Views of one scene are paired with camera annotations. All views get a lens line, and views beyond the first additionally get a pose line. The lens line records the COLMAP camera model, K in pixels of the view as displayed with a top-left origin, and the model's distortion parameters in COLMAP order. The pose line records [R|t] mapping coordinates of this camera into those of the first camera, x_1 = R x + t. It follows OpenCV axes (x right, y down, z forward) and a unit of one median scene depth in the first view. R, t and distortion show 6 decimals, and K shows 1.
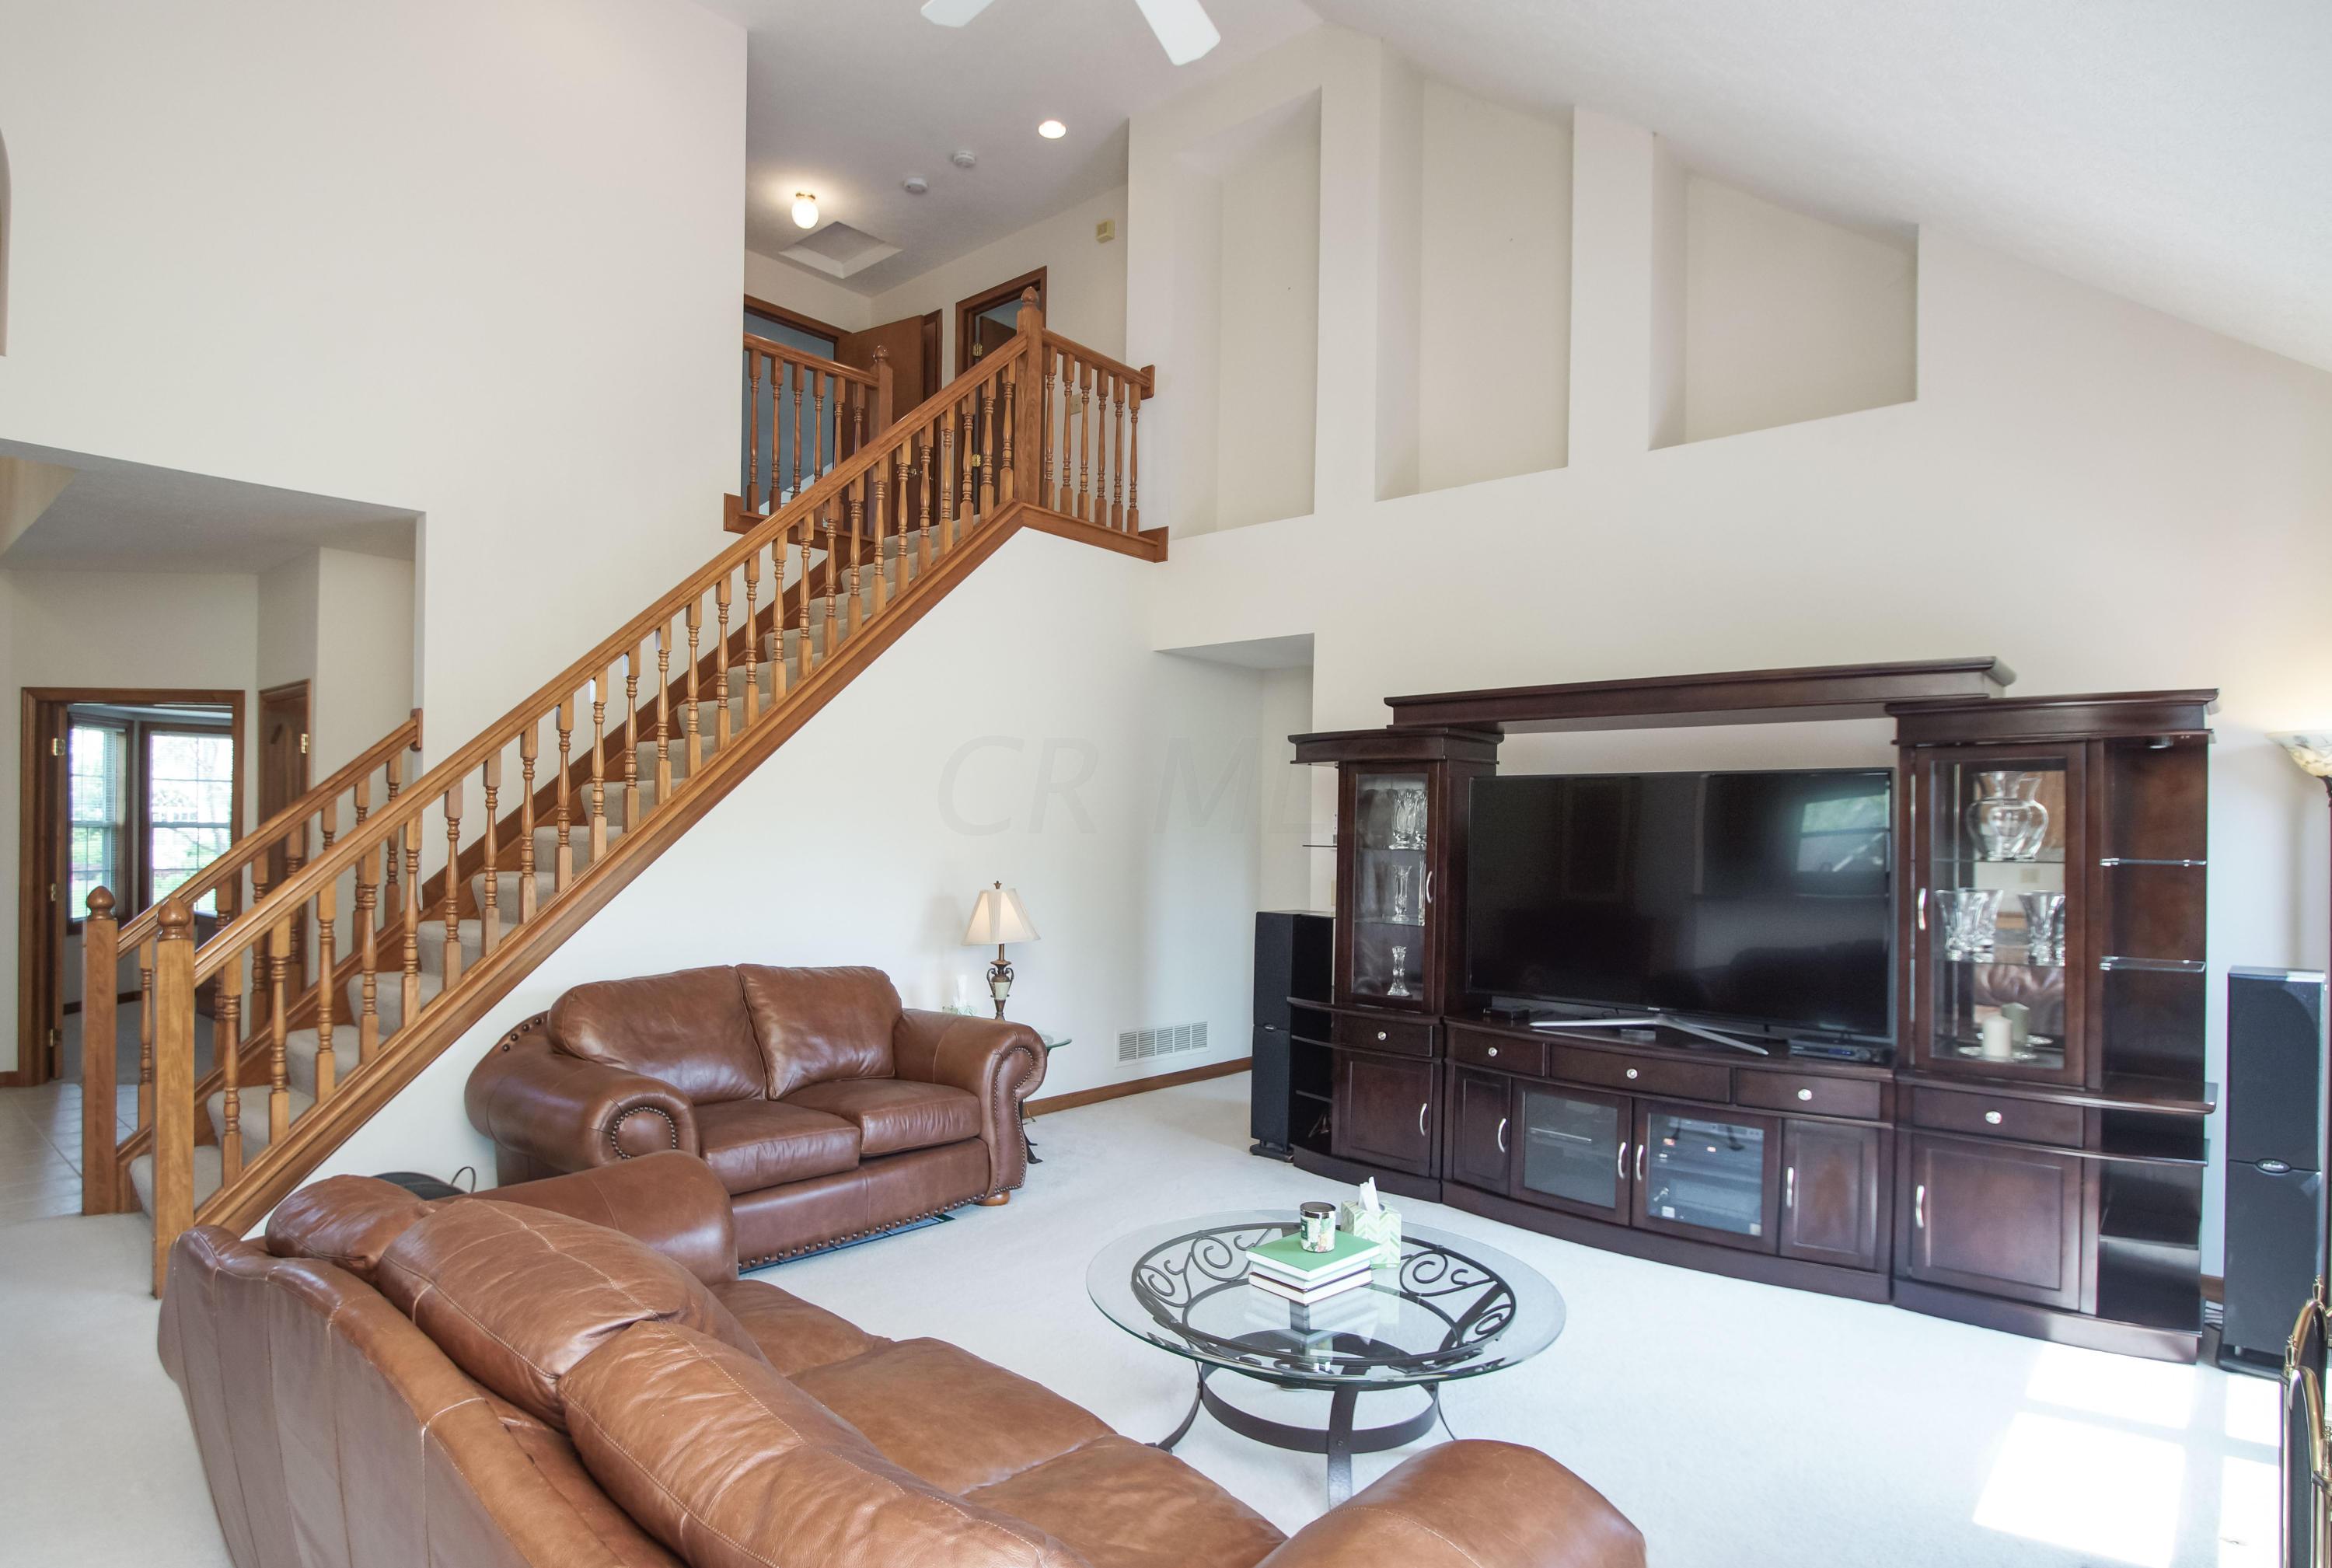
lens RADIAL K [[1272.2, 0, 1166.0], [0, 1272.2, 784.0], [0, 0, 1]] dist [-0.002394, -0.000629]
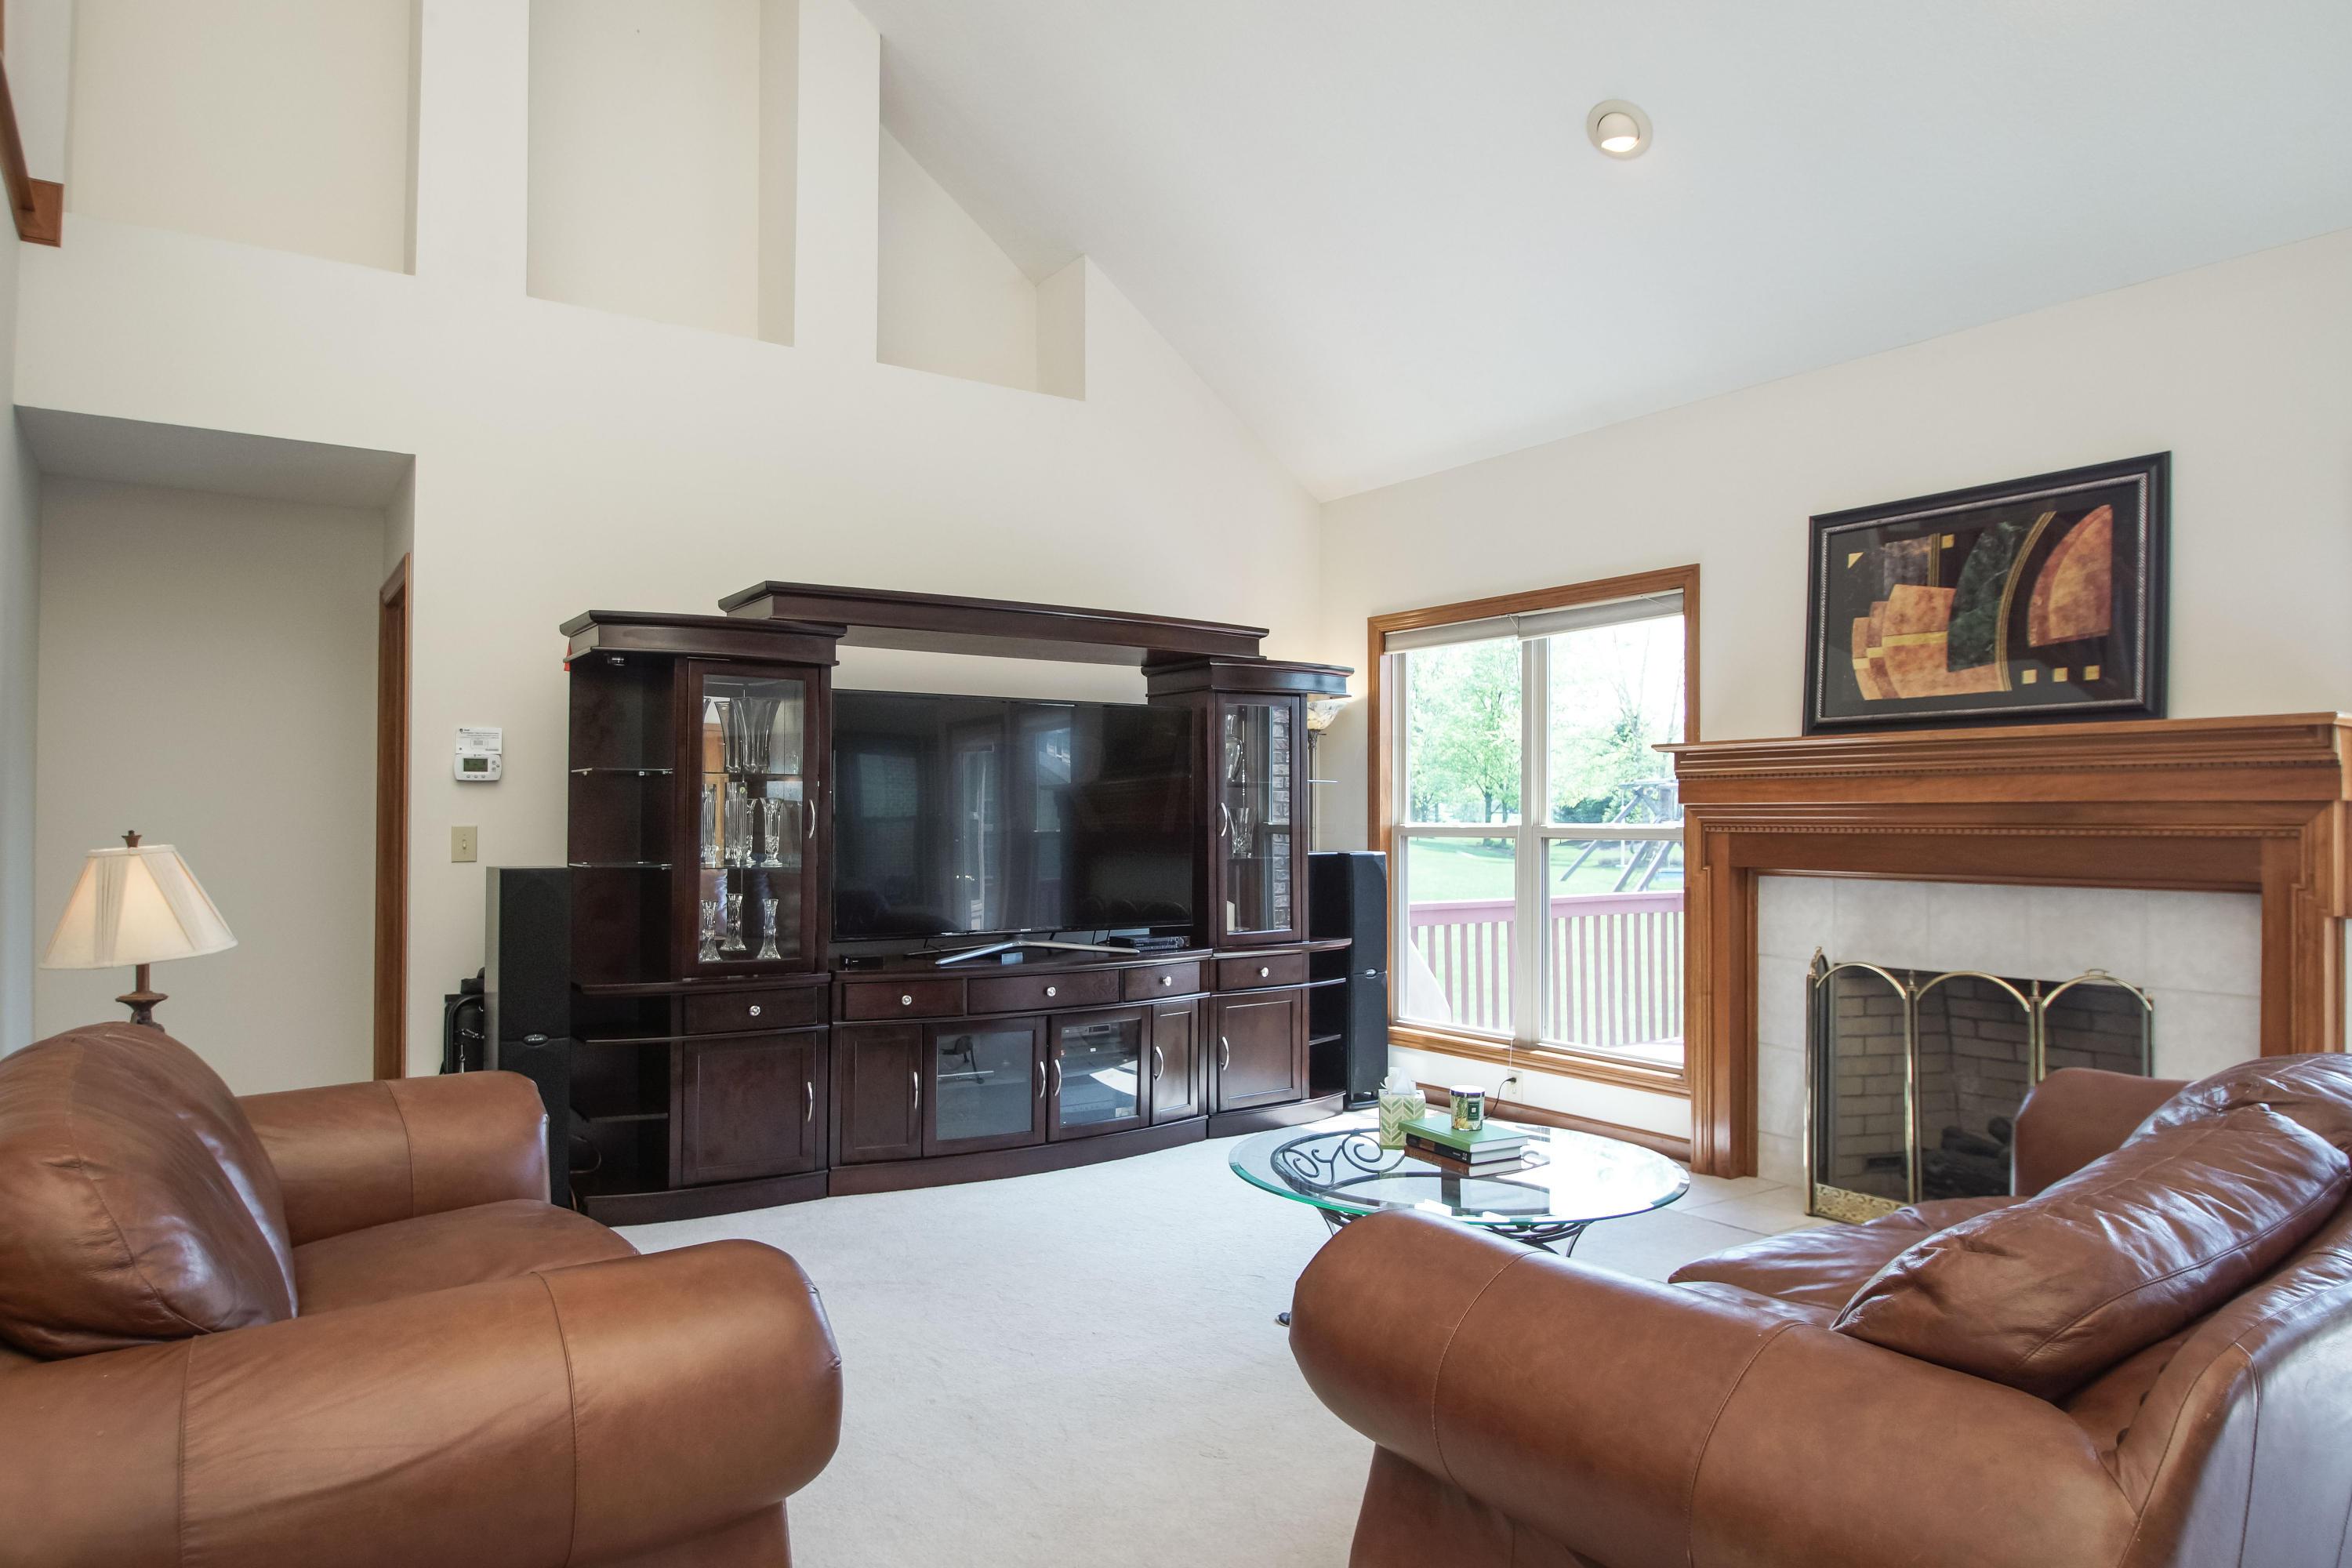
lens RADIAL K [[1435.2, 0, 1147.6], [0, 1435.2, 799.5], [0, 0, 1]] dist [-0.015711, -0.000328]
pose [[0.255070, -0.001370, 0.966922, -0.635421], [-0.029932, 0.999509, 0.009312, 0.052656], [-0.966459, -0.031317, 0.254904, 0.557675]]
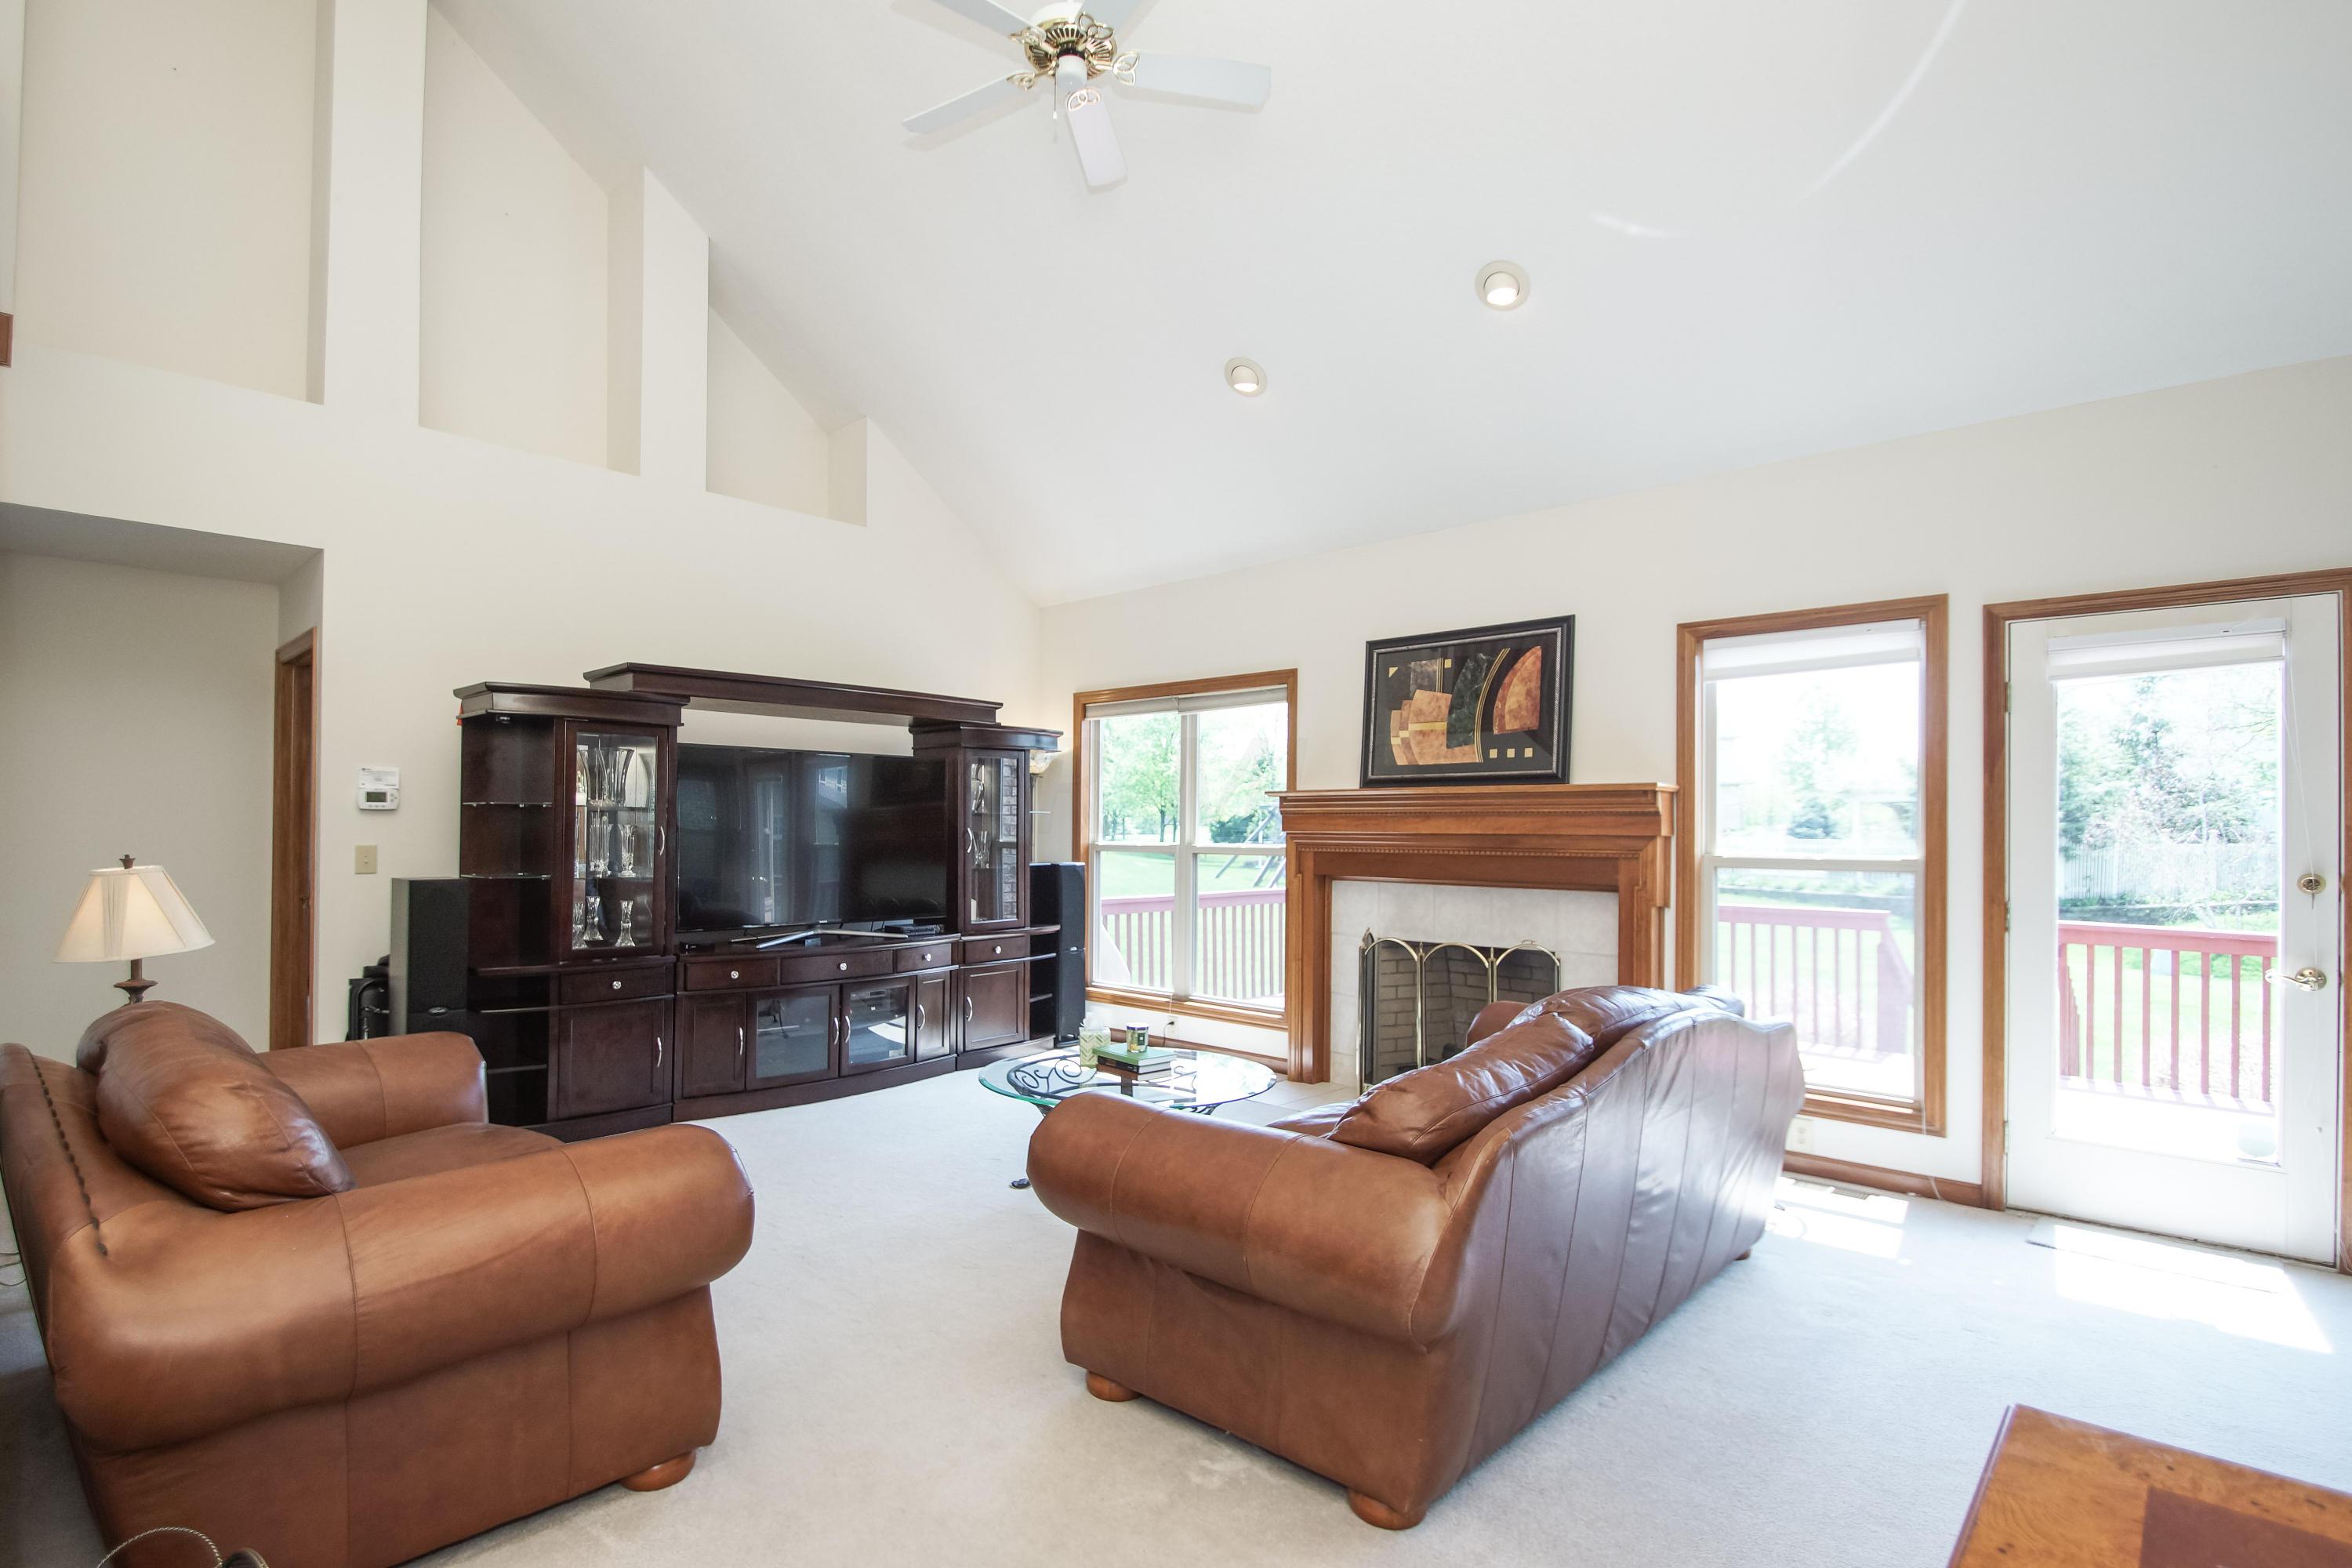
lens RADIAL K [[1141.0, 0, 1134.2], [0, 1141.0, 823.4], [0, 0, 1]] dist [-0.001650, -0.000448]
pose [[0.050261, -0.009307, 0.998693, -0.757904], [-0.039679, 0.999148, 0.011308, 0.037872], [-0.997948, -0.040195, 0.049849, 0.547220]]
